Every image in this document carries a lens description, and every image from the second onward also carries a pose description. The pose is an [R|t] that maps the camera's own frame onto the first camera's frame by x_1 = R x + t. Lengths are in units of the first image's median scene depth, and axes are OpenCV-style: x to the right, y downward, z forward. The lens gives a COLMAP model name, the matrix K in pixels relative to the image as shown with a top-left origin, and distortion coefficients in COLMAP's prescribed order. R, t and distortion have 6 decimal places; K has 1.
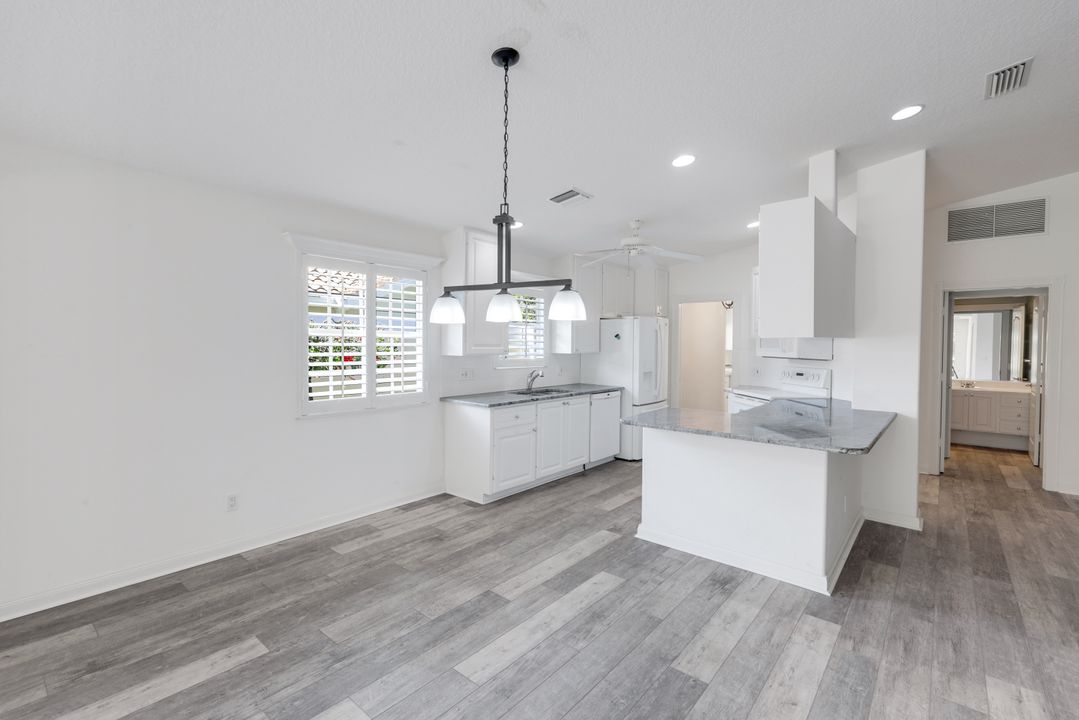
lens RADIAL K [[483.8, 0, 538.1], [0, 483.8, 353.7], [0, 0, 1]] dist [0.002825, -0.000553]
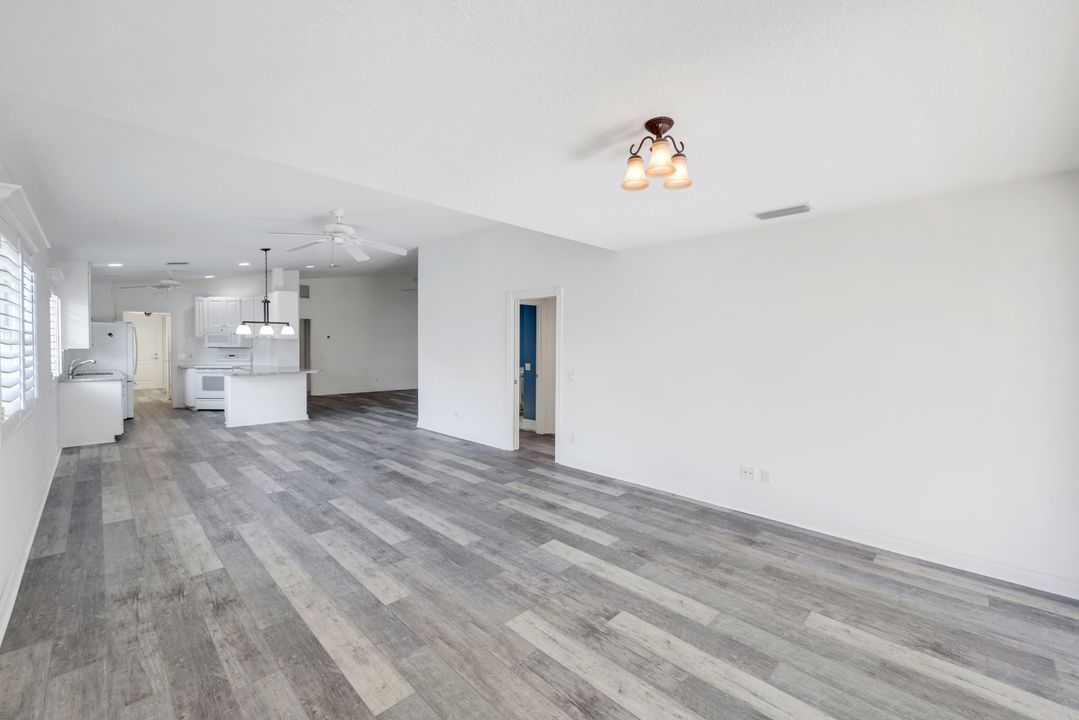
lens RADIAL K [[441.7, 0, 537.8], [0, 441.7, 351.9], [0, 0, 1]] dist [-0.001129, -0.000030]
pose [[0.084970, -0.026088, 0.996042, -1.461339], [0.014518, 0.999583, 0.024942, -0.000422], [-0.996278, 0.012342, 0.085314, -0.516454]]
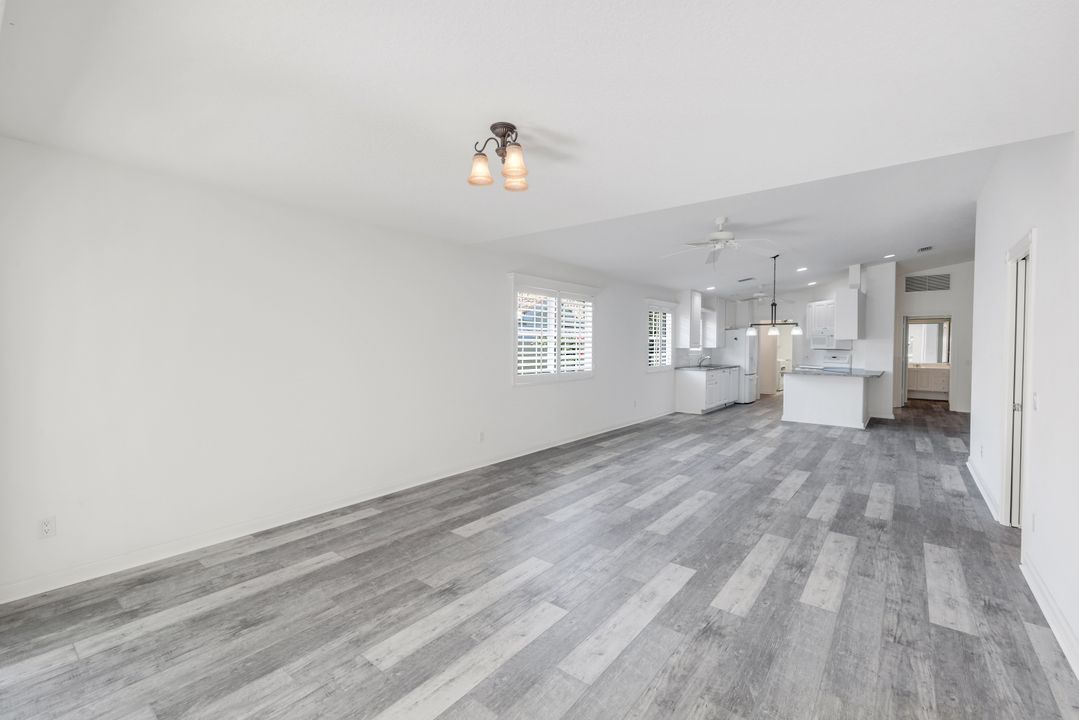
lens RADIAL K [[462.3, 0, 537.5], [0, 462.3, 354.3], [0, 0, 1]] dist [0.001380, 0.000040]
pose [[0.999678, -0.003310, 0.025141, -0.946573], [0.003299, 0.999994, 0.000476, 0.031109], [-0.025143, -0.000393, 0.999684, -1.142053]]
